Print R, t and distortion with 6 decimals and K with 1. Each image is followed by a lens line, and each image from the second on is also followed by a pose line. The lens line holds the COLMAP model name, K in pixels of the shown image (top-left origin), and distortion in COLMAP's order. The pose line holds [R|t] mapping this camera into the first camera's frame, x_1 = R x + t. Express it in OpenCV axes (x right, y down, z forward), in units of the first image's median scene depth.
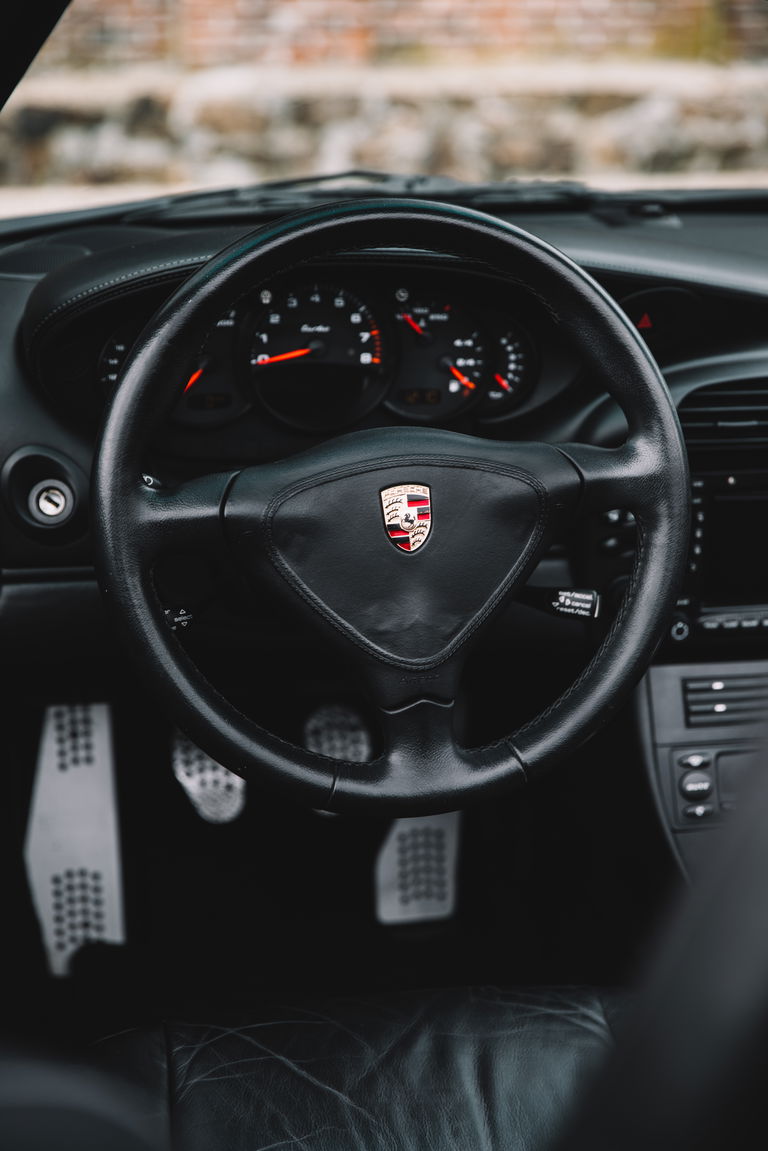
lens RADIAL K [[2182.0, 0, 396.1], [0, 2182.0, 571.8], [0, 0, 1]] dist [0.167001, 0.000000]
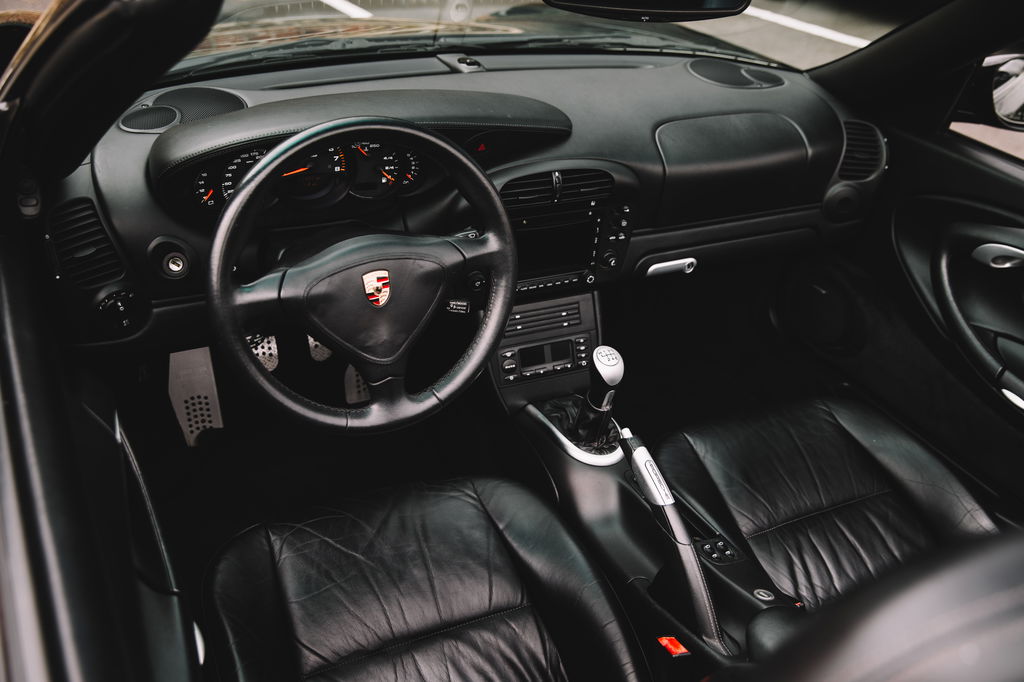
lens RADIAL K [[974.6, 0, 516.8], [0, 974.6, 350.2], [0, 0, 1]] dist [0.006500, 0.000000]
pose [[0.977348, -0.072440, 0.198856, -0.041471], [0.021953, 0.969229, 0.245179, -0.150250], [-0.210498, -0.235260, 0.948864, 0.125869]]
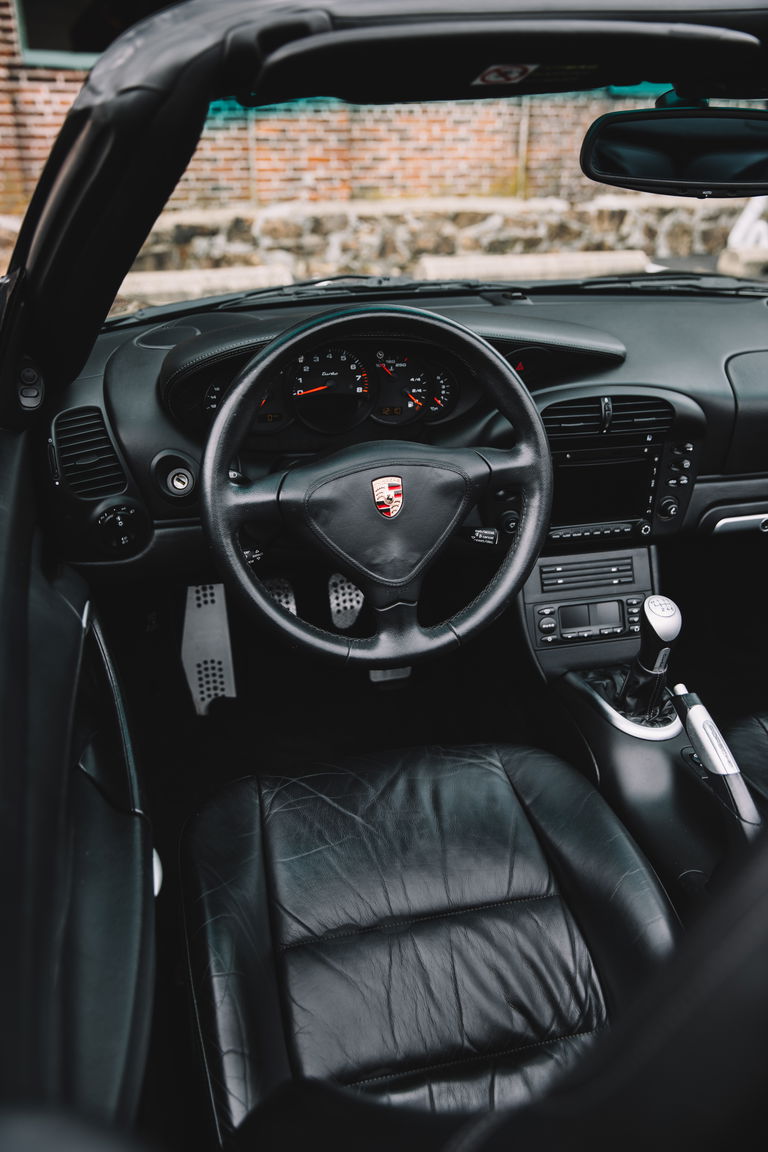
lens RADIAL K [[1037.1, 0, 387.1], [0, 1037.1, 577.6], [0, 0, 1]] dist [-0.029838, 0.039640]
pose [[0.999621, -0.022208, 0.016258, -0.008591], [0.019980, 0.991790, 0.126308, -0.053783], [-0.018930, -0.125935, 0.991858, 0.166908]]
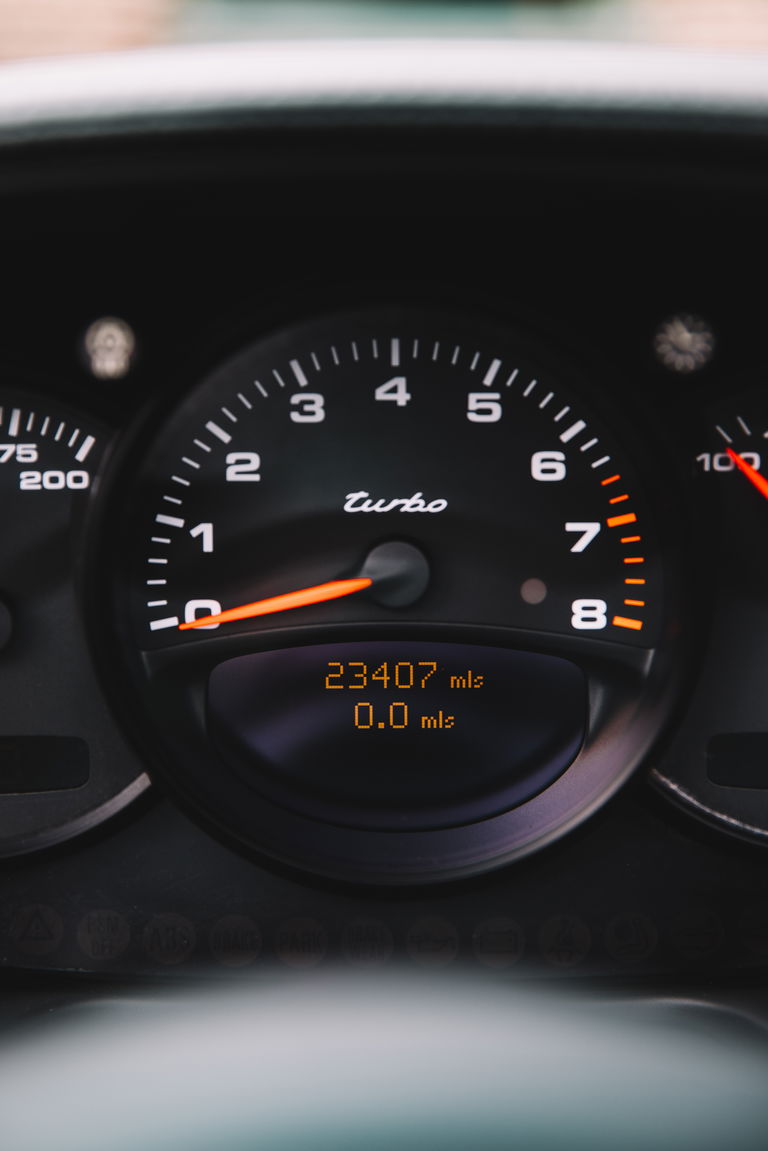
lens RADIAL K [[2182.0, 0, 374.2], [0, 2182.0, 569.1], [0, 0, 1]] dist [0.167001, 0.000000]
pose [[0.966174, 0.000429, -0.257892, 0.030593], [-0.038071, 0.989280, -0.140983, -0.064305], [0.255066, 0.146033, 0.955832, 0.736142]]
